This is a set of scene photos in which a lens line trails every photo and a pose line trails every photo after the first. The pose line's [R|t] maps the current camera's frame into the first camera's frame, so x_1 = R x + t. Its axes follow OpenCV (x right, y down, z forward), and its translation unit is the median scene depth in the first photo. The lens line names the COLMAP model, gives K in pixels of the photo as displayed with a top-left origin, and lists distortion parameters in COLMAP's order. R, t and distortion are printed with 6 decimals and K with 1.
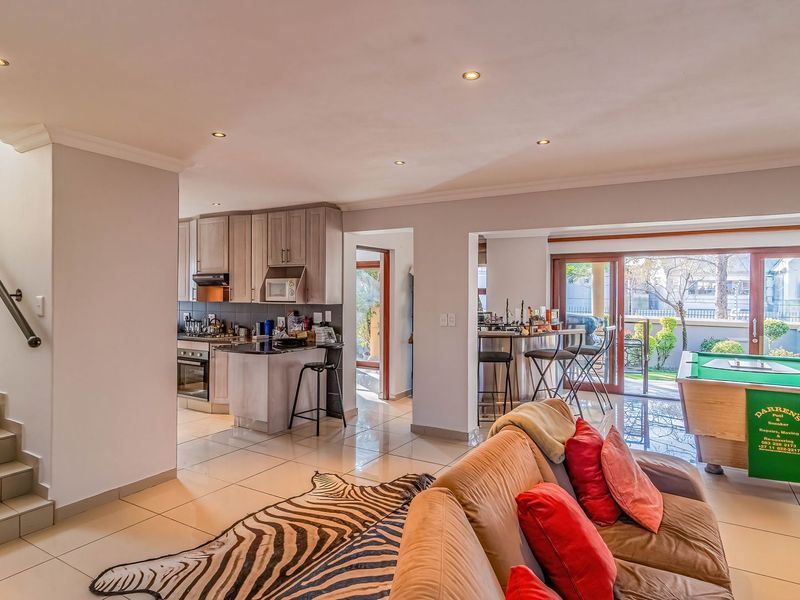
lens RADIAL K [[492.4, 0, 397.3], [0, 492.4, 295.7], [0, 0, 1]] dist [-0.000766, 0.004575]
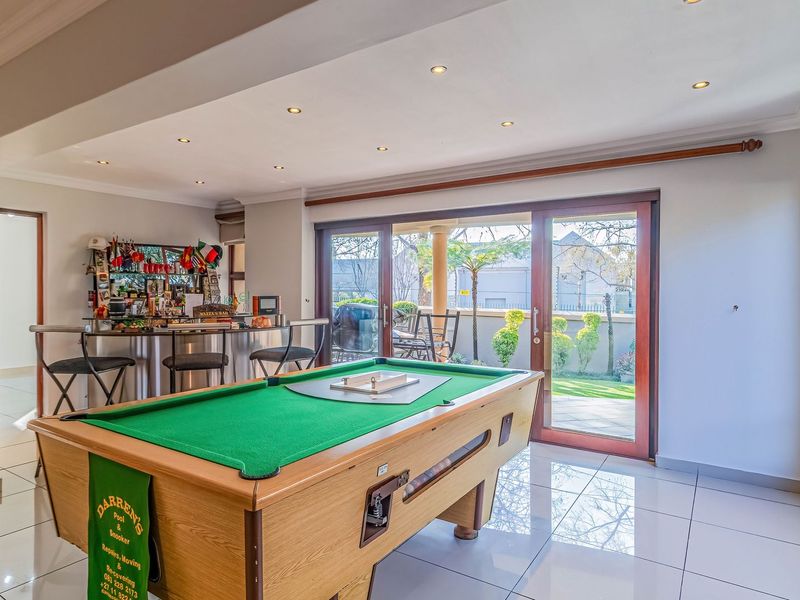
lens RADIAL K [[492.4, 0, 403.2], [0, 492.4, 297.4], [0, 0, 1]] dist [-0.000766, 0.004575]
pose [[0.999318, -0.001406, -0.036896, 0.609375], [0.001555, 0.999991, 0.004033, 0.031272], [0.036890, -0.004088, 0.999311, 0.341354]]
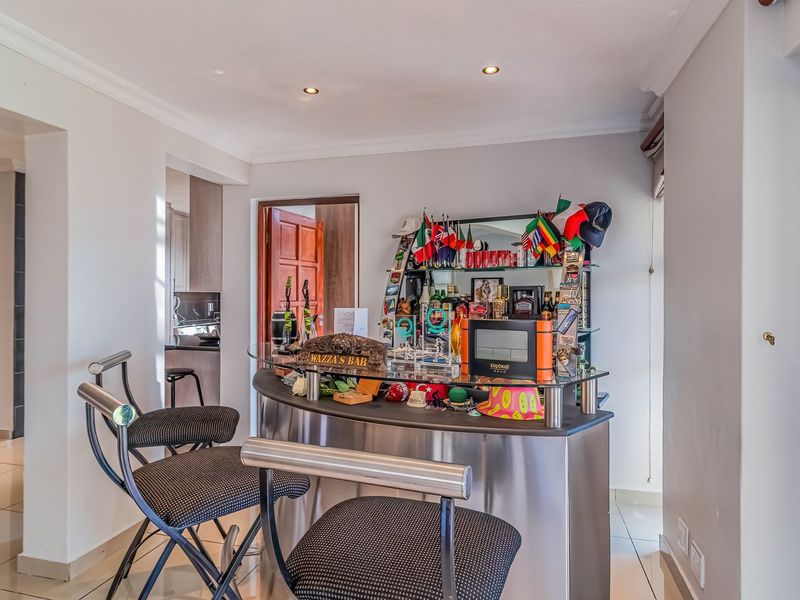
lens RADIAL K [[492.4, 0, 395.2], [0, 492.4, 292.5], [0, 0, 1]] dist [-0.000766, 0.004575]
pose [[0.274258, 0.000848, -0.961656, 0.594258], [-0.008331, 0.999964, -0.001494, 0.017619], [0.961620, 0.008422, 0.274255, 1.002982]]
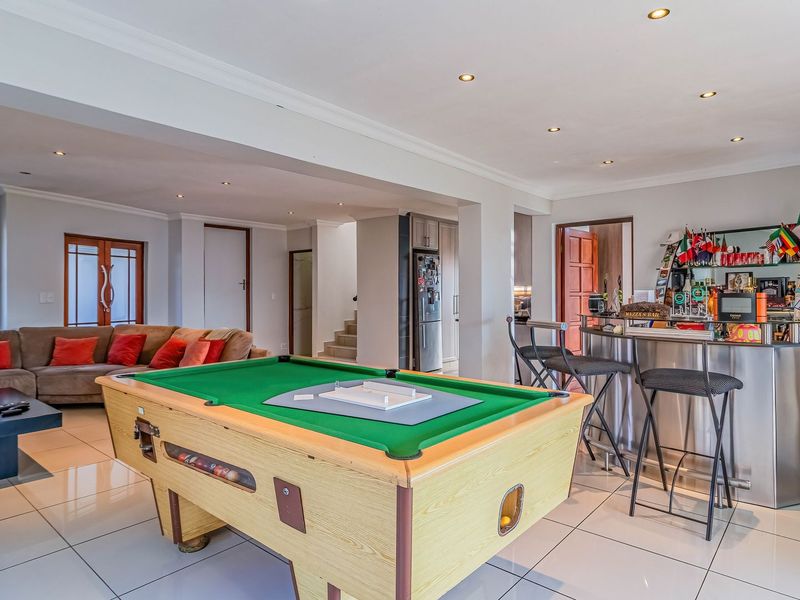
lens RADIAL K [[492.4, 0, 398.4], [0, 492.4, 290.3], [0, 0, 1]] dist [-0.000766, 0.004575]
pose [[-0.176171, -0.004385, -0.984350, 0.933336], [-0.002598, 0.999989, -0.003990, 0.031570], [0.984356, 0.001854, -0.176181, 0.868962]]
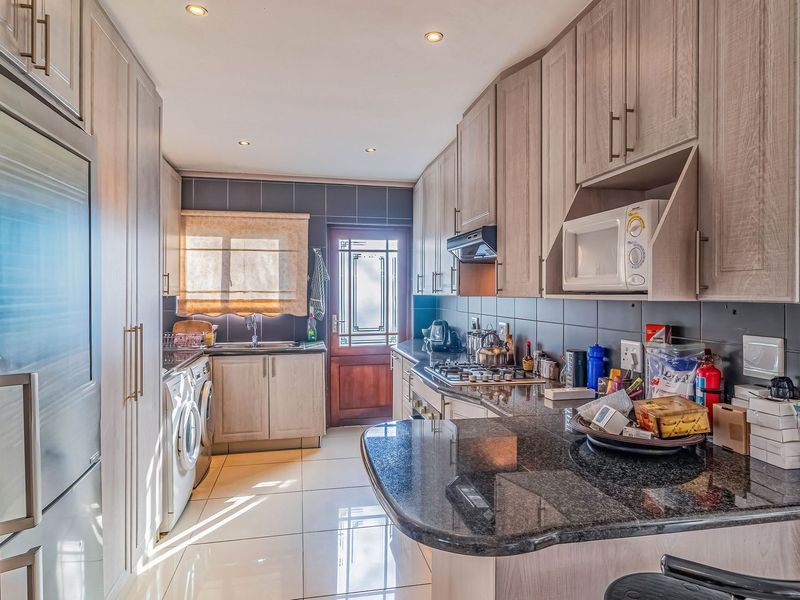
lens RADIAL K [[492.4, 0, 400.0], [0, 492.4, 296.2], [0, 0, 1]] dist [-0.000766, 0.004575]
pose [[0.678337, 0.000124, -0.734751, -0.102119], [0.001927, 0.999996, 0.001949, 0.012847], [0.734749, -0.002738, 0.678334, 0.693336]]
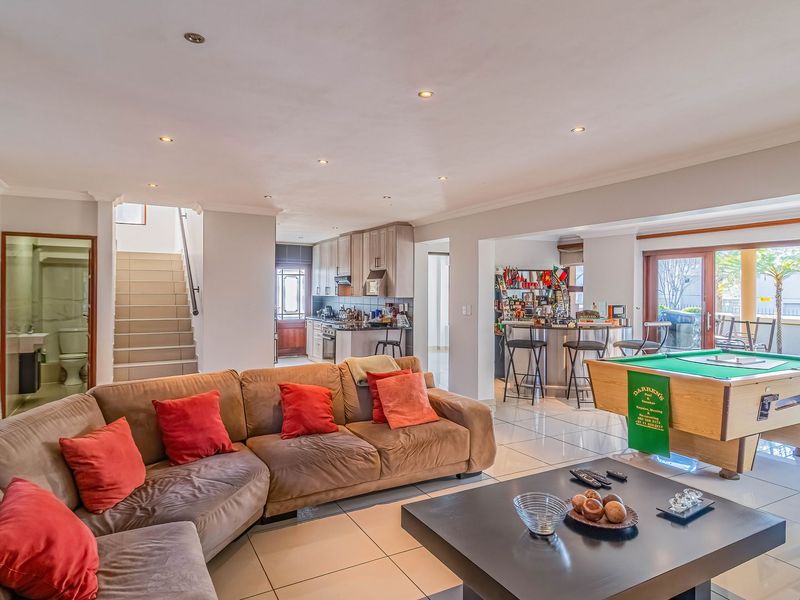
lens RADIAL K [[492.4, 0, 396.4], [0, 492.4, 297.1], [0, 0, 1]] dist [-0.000766, 0.004575]
pose [[0.861832, 0.005659, -0.507162, 0.500439], [-0.005704, 0.999983, 0.001466, 0.013444], [0.507161, 0.001629, 0.861850, -0.150271]]
